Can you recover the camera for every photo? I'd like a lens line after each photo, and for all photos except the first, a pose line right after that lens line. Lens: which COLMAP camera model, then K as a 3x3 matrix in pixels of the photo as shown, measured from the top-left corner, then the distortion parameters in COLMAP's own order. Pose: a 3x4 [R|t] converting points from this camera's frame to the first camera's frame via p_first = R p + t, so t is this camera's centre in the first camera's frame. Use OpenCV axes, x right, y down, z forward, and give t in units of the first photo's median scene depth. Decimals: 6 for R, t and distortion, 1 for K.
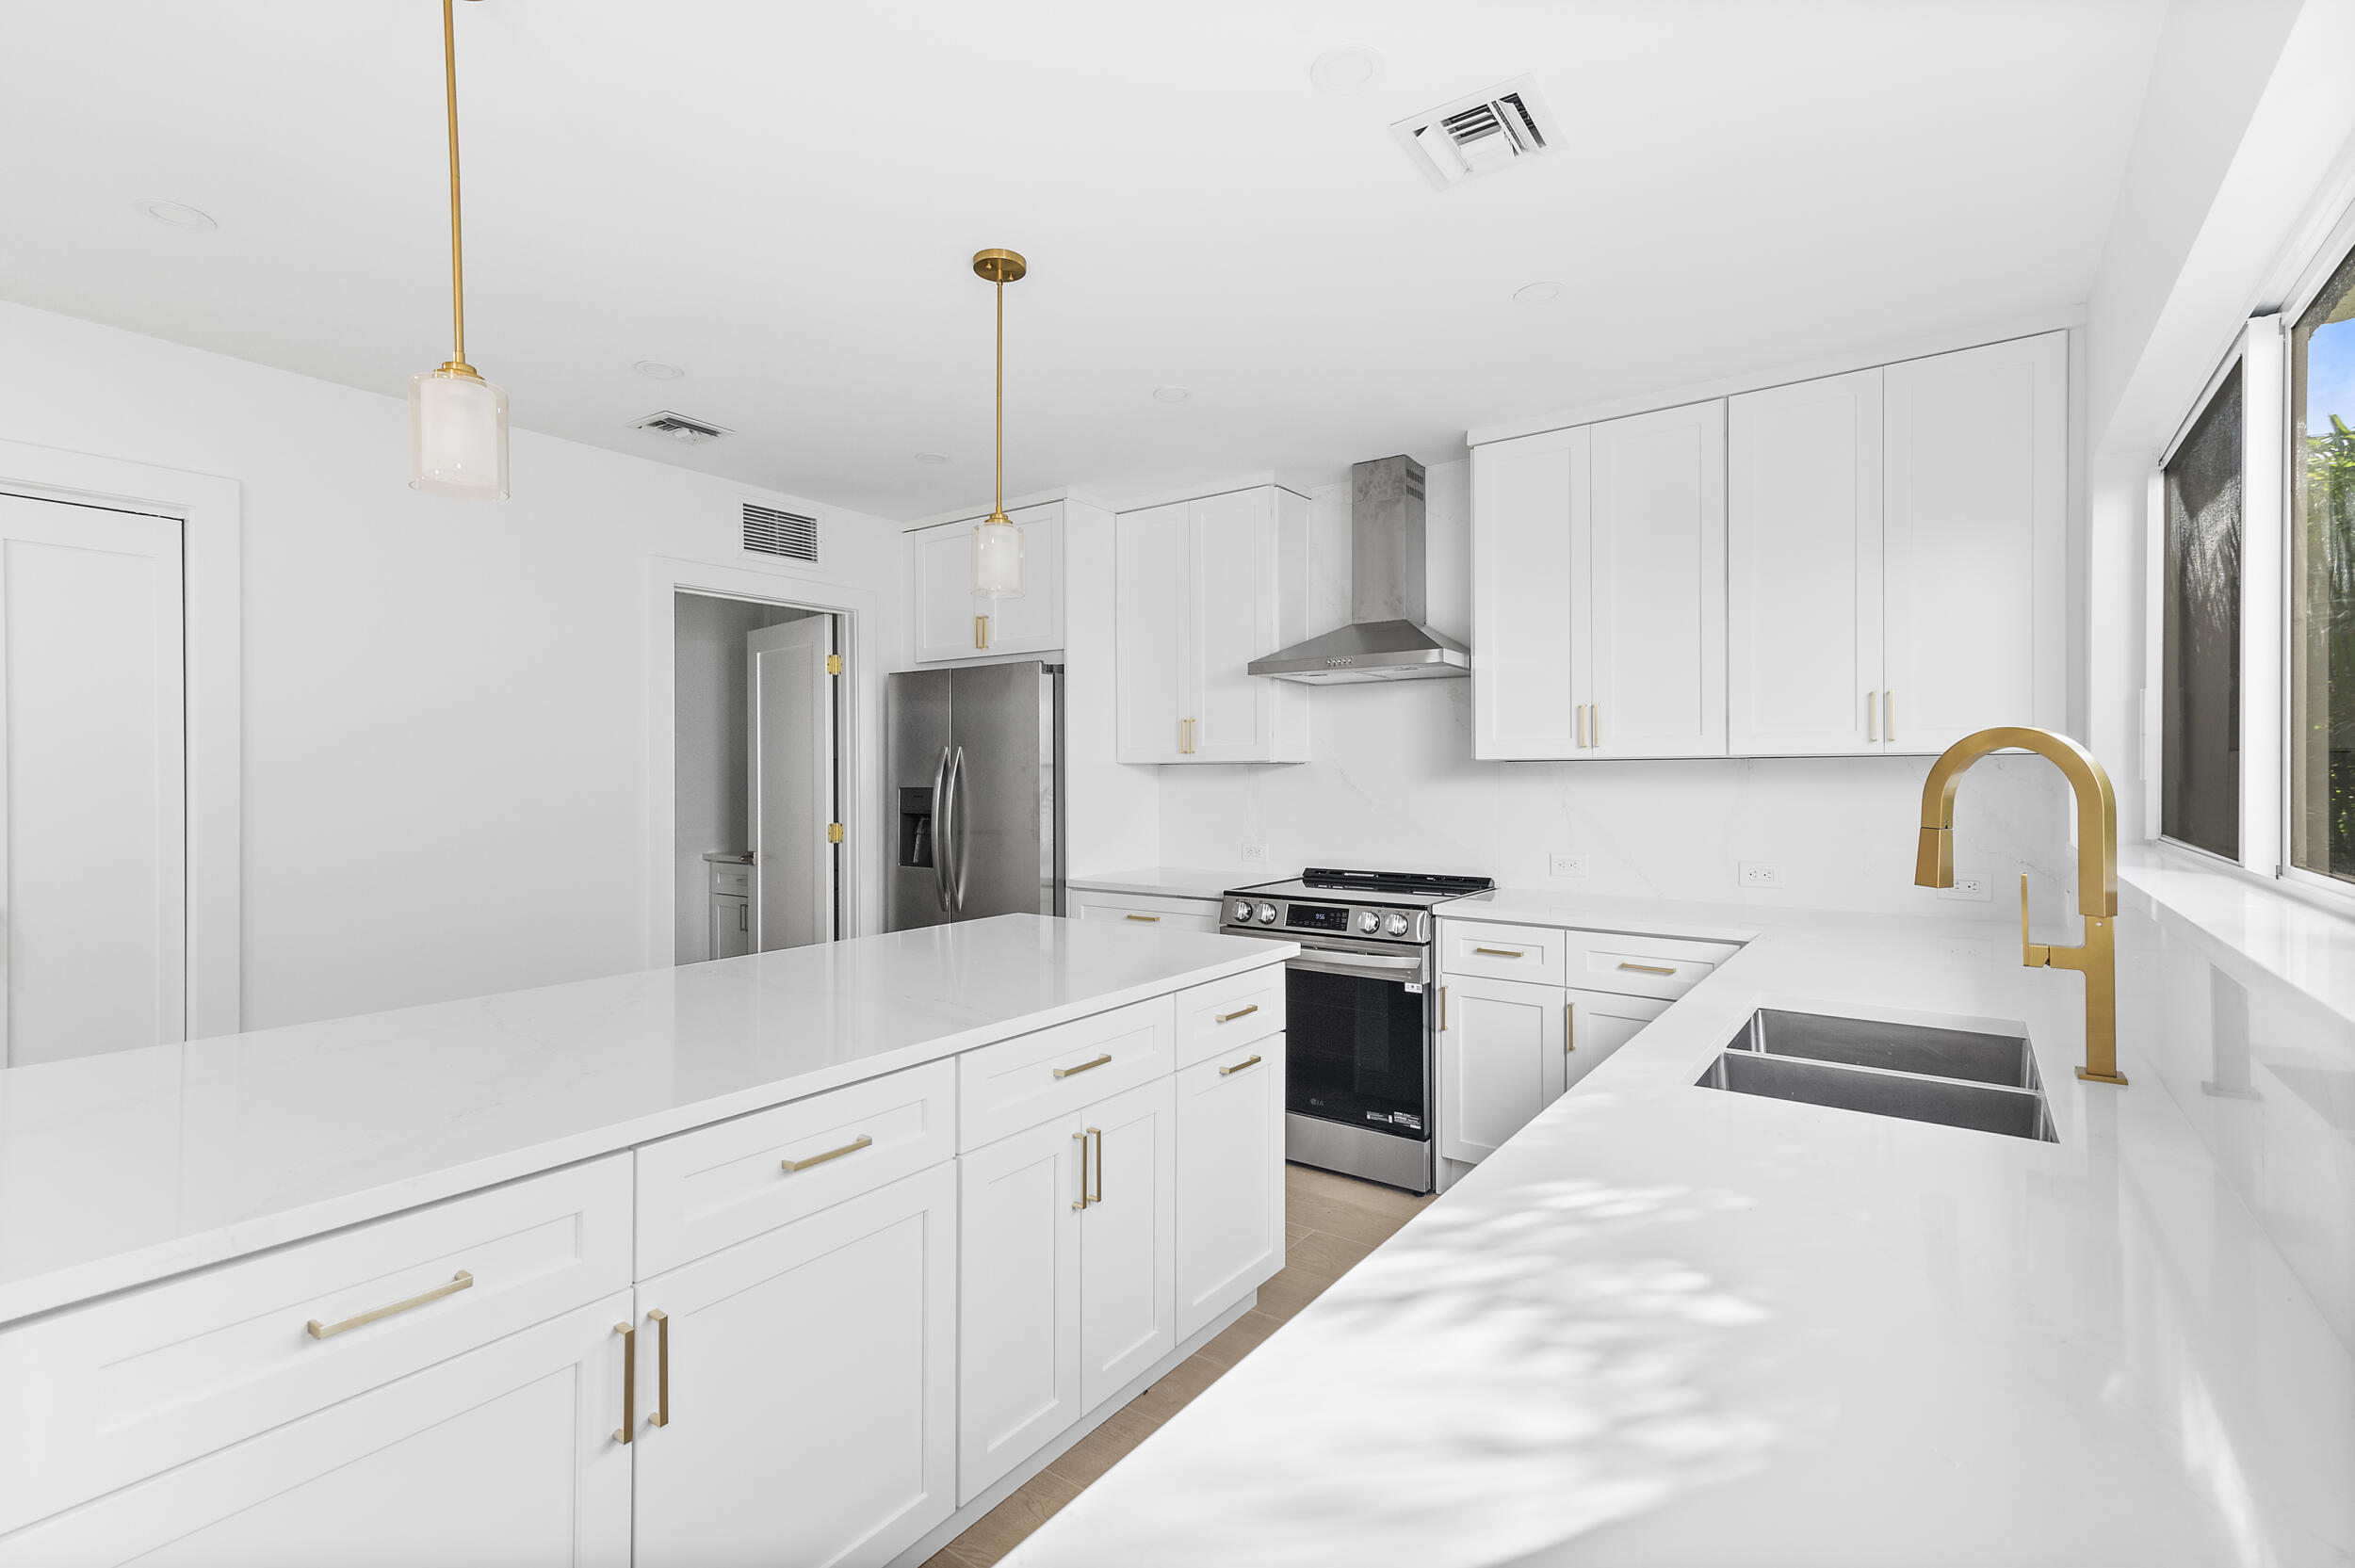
lens RADIAL K [[1076.3, 0, 1176.3], [0, 1076.3, 774.8], [0, 0, 1]] dist [0.015967, 0.000124]
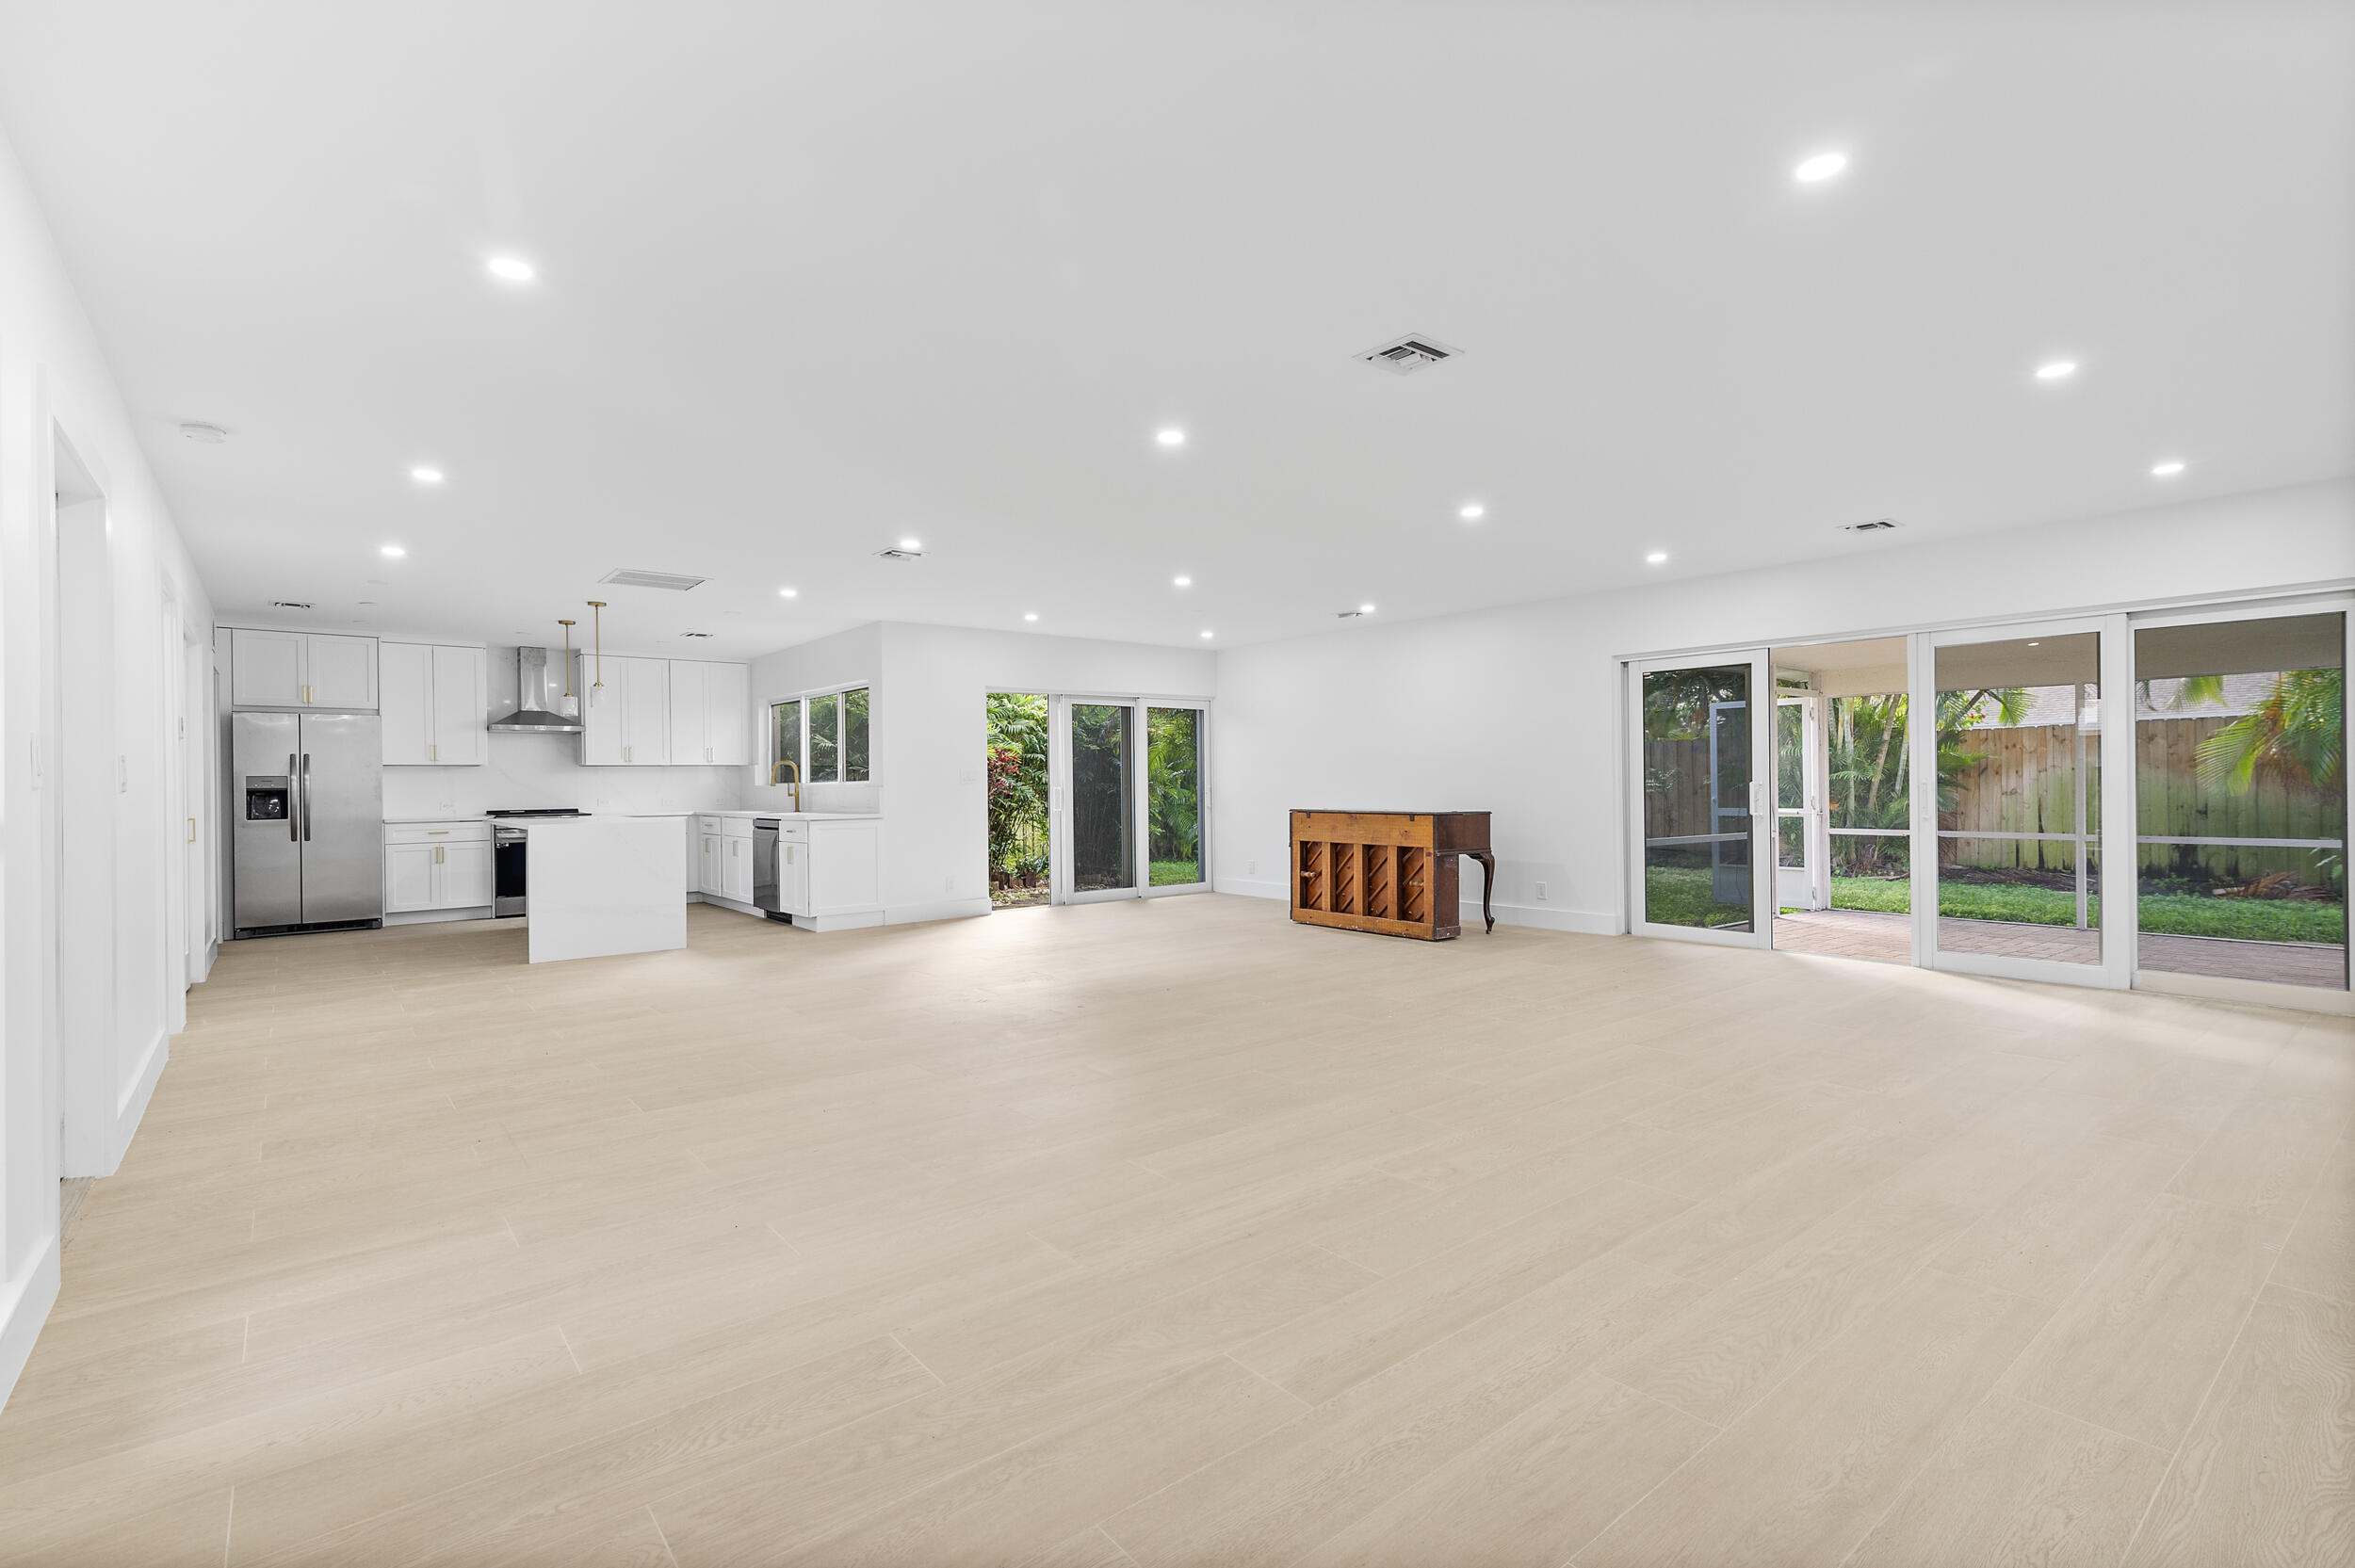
lens RADIAL K [[1076.3, 0, 1176.3], [0, 1076.3, 774.8], [0, 0, 1]] dist [0.015967, 0.000124]
pose [[0.254324, 0.006841, 0.967095, -1.836815], [0.010542, 0.999896, -0.009845, 0.049826], [-0.967062, 0.012699, 0.254225, -1.082477]]
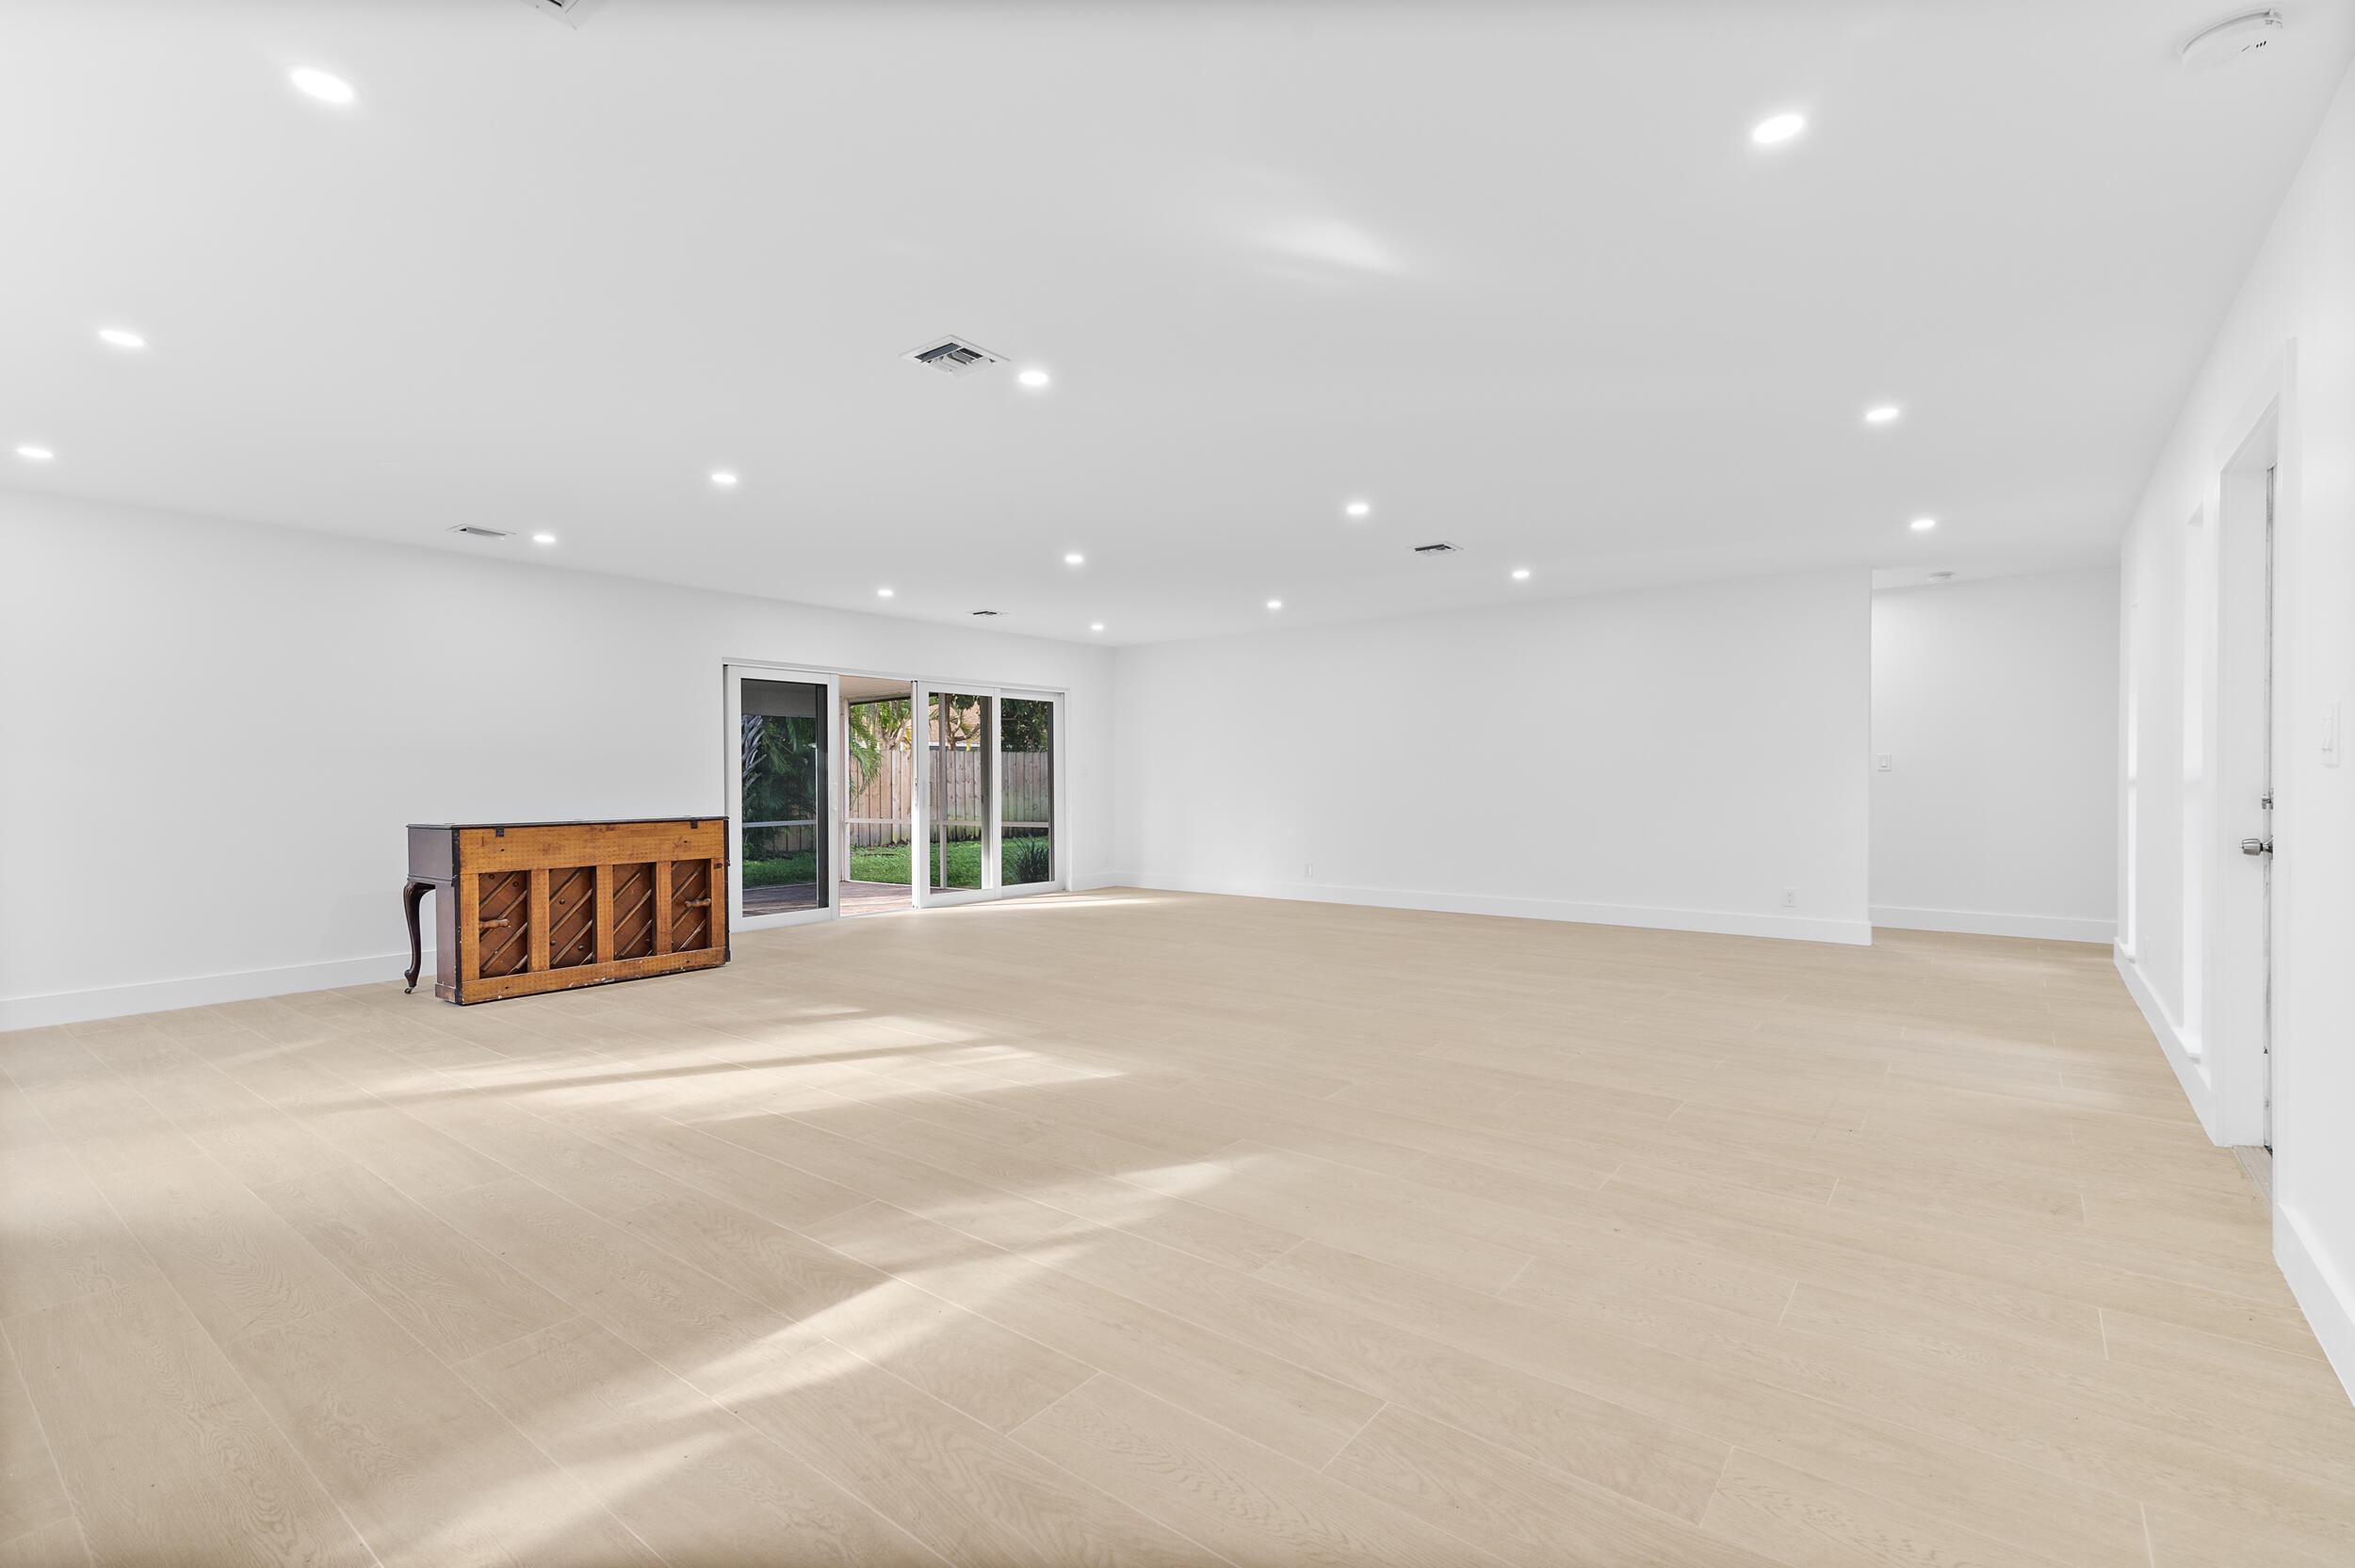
lens RADIAL K [[1066.0, 0, 1172.8], [0, 1066.0, 779.8], [0, 0, 1]] dist [0.015312, -0.000025]
pose [[-0.999659, 0.009678, 0.024239, -0.649925], [0.009810, 0.999938, 0.005348, 0.044291], [-0.024185, 0.005584, -0.999692, 0.519241]]
